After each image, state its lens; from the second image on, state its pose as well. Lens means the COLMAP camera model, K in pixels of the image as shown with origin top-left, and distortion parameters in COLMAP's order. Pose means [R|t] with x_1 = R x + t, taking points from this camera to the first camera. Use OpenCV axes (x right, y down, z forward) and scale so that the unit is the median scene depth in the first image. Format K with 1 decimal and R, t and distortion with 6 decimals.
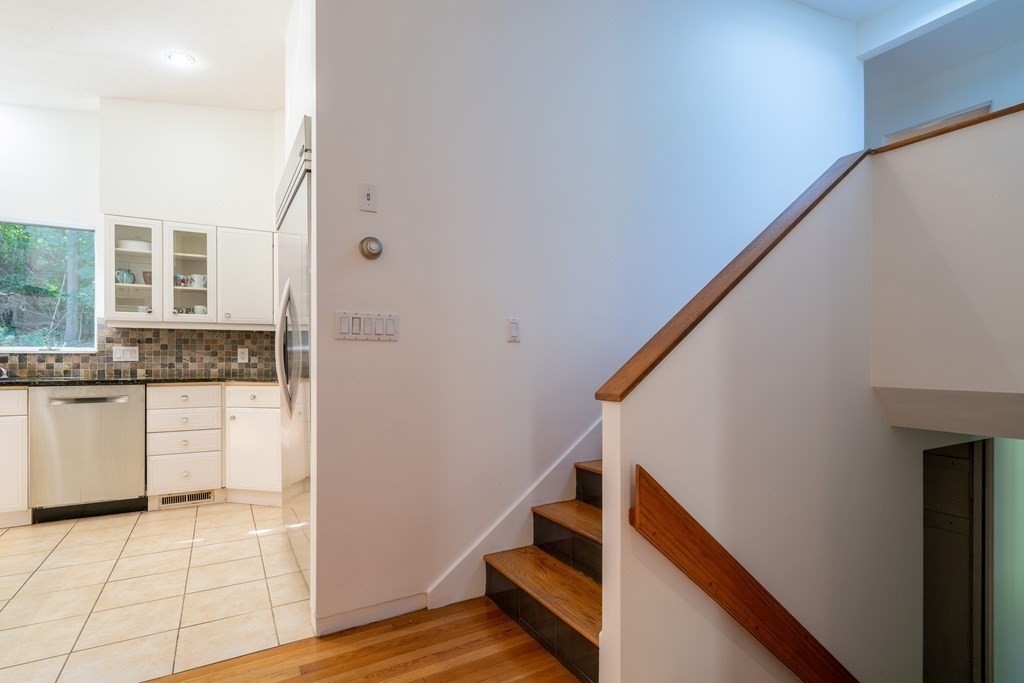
lens RADIAL K [[553.5, 0, 547.0], [0, 553.5, 353.5], [0, 0, 1]] dist [0.015009, 0.001685]
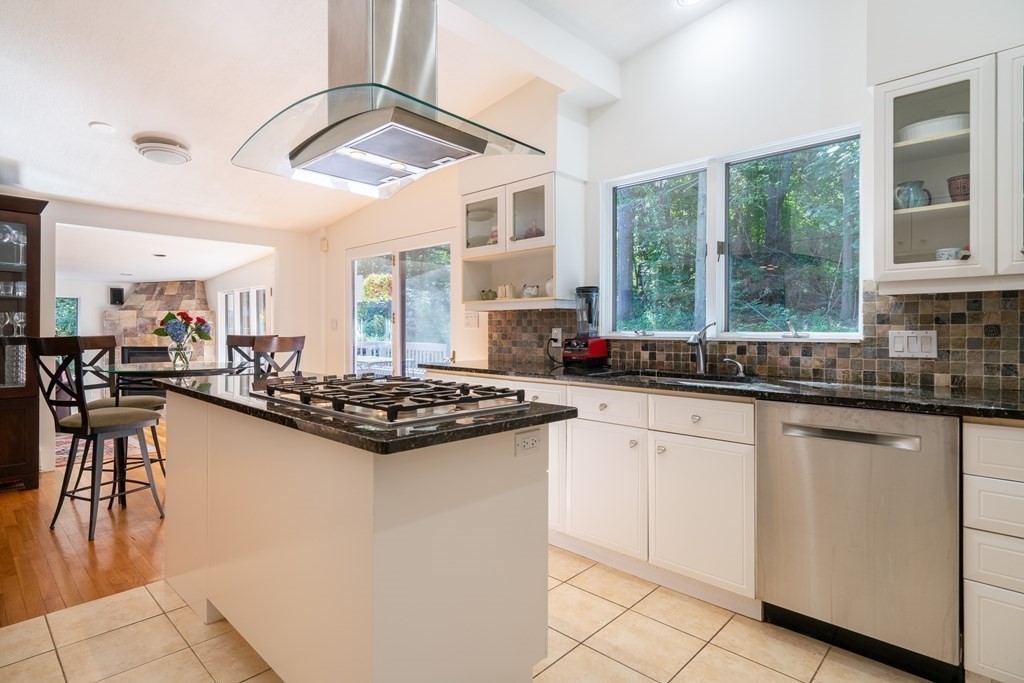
lens RADIAL K [[510.5, 0, 509.9], [0, 510.5, 337.3], [0, 0, 1]] dist [0.001579, 0.001239]
pose [[0.271151, 0.009863, -0.962486, -0.398636], [0.005198, 0.999918, 0.011711, -0.013754], [0.962523, -0.008179, 0.271078, 0.510980]]
